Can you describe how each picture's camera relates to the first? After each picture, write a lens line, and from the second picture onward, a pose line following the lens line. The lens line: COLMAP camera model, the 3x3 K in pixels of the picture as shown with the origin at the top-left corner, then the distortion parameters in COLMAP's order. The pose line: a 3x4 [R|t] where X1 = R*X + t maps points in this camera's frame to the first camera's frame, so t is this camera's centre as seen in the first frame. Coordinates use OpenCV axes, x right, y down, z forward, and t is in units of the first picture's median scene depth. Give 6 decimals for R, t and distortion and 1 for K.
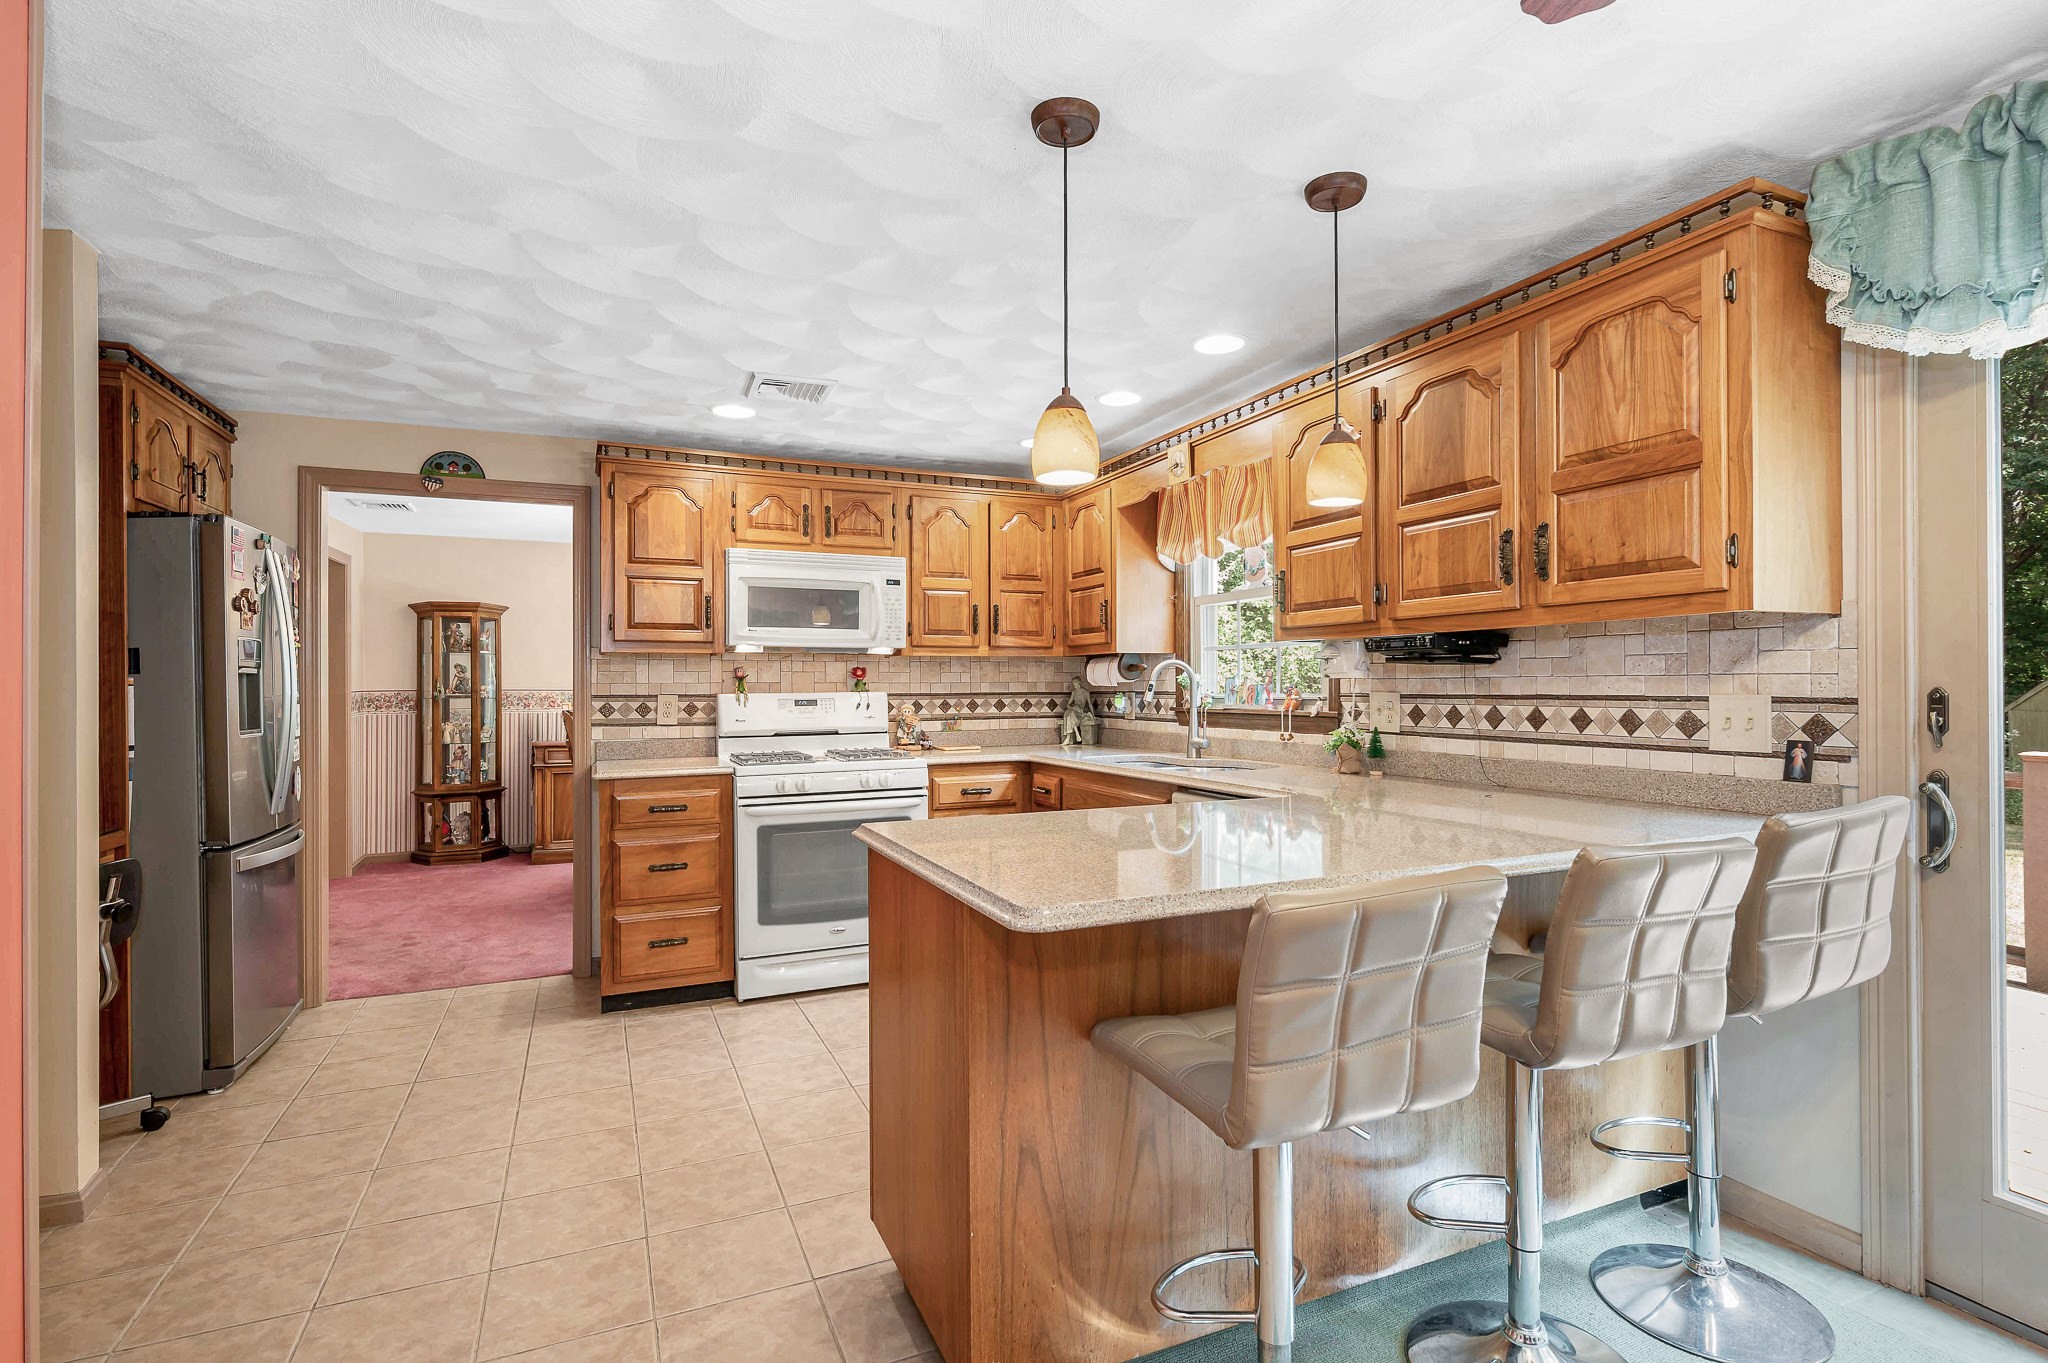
lens RADIAL K [[972.3, 0, 1018.5], [0, 972.3, 682.6], [0, 0, 1]] dist [0.000995, 0.000014]
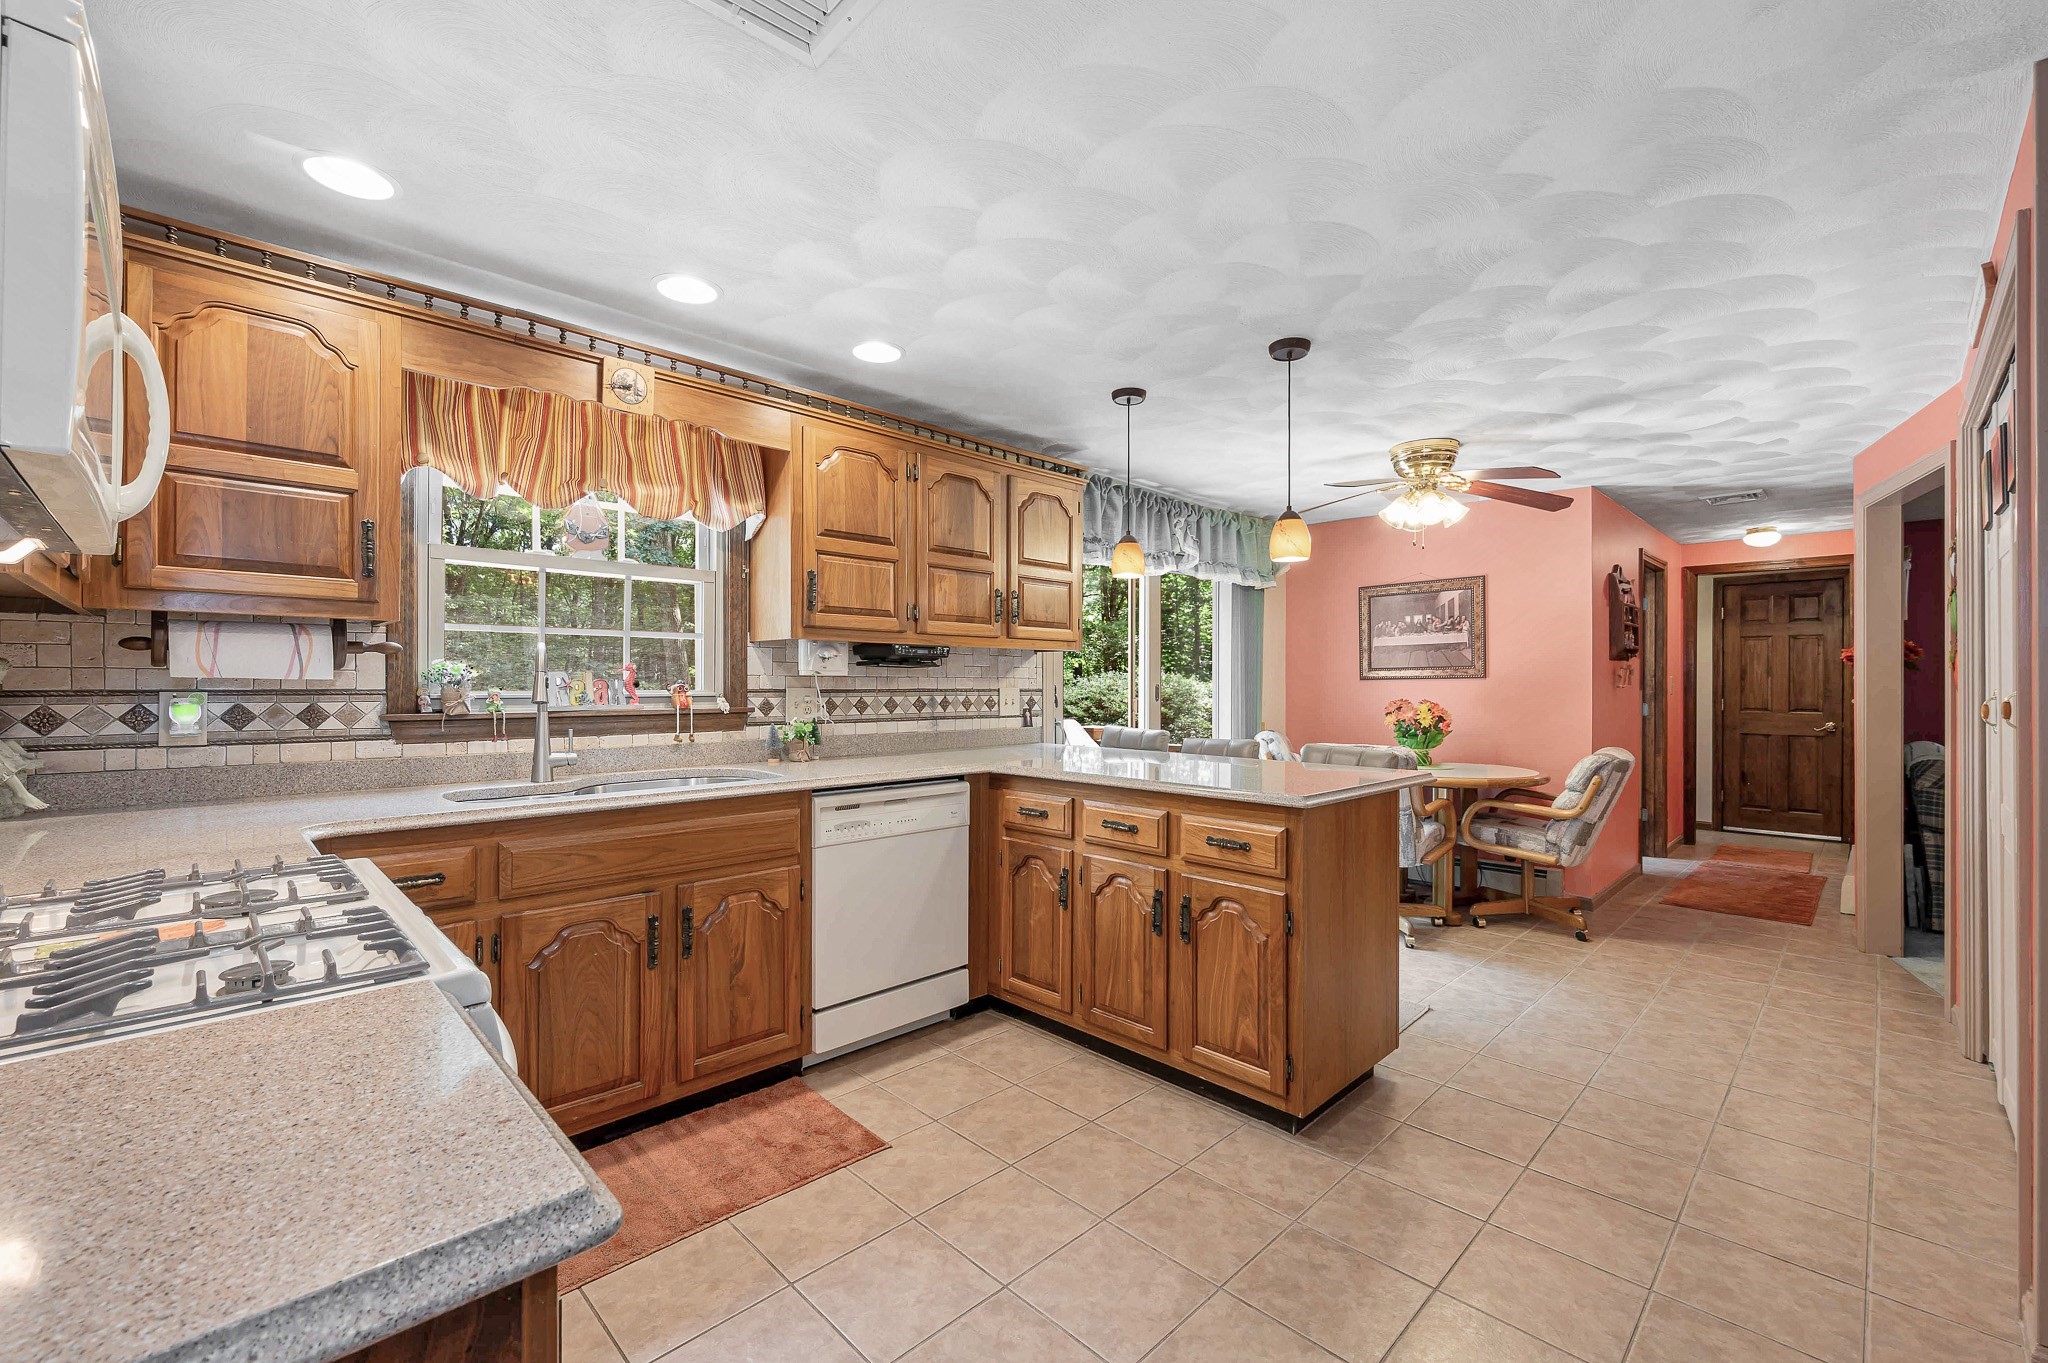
lens RADIAL K [[882.8, 0, 1008.9], [0, 882.8, 686.3], [0, 0, 1]] dist [-0.000458, -0.000040]
pose [[-0.363721, 0.000928, 0.931508, -0.546752], [-0.004484, 0.999986, -0.002747, 0.007746], [-0.931497, -0.005177, -0.363711, 0.917615]]
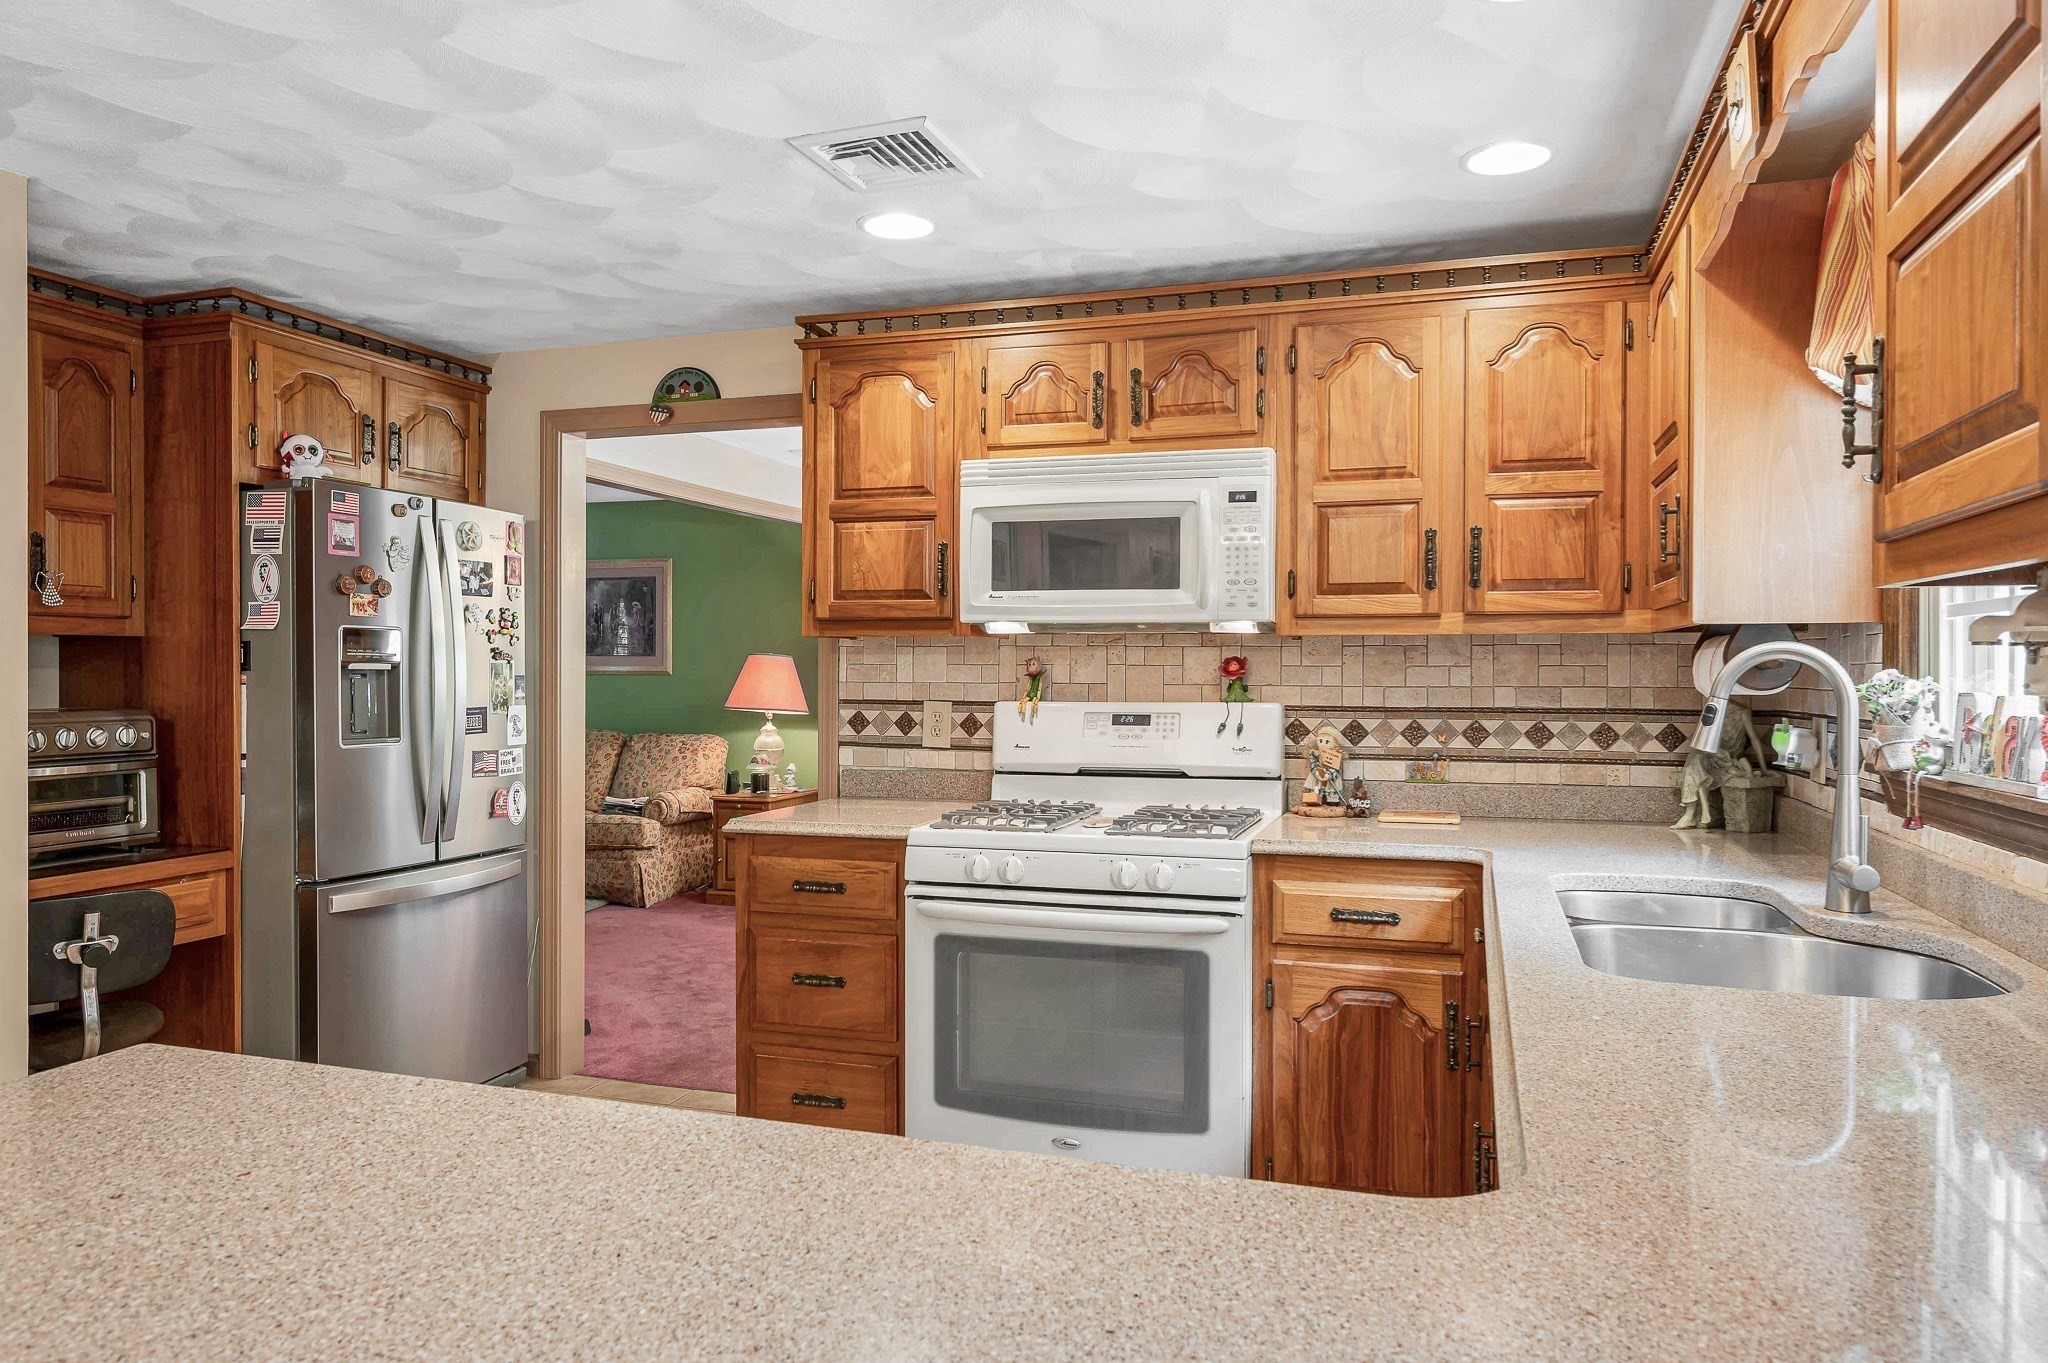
lens RADIAL K [[1299.6, 0, 1024.0], [0, 1299.6, 681.5], [0, 0, 1]] dist [0.002489, 0.000474]
pose [[0.748545, 0.012971, -0.662957, 0.271687], [-0.004386, 0.999884, 0.014612, -0.014310], [0.663070, -0.008030, 0.748514, 0.431835]]
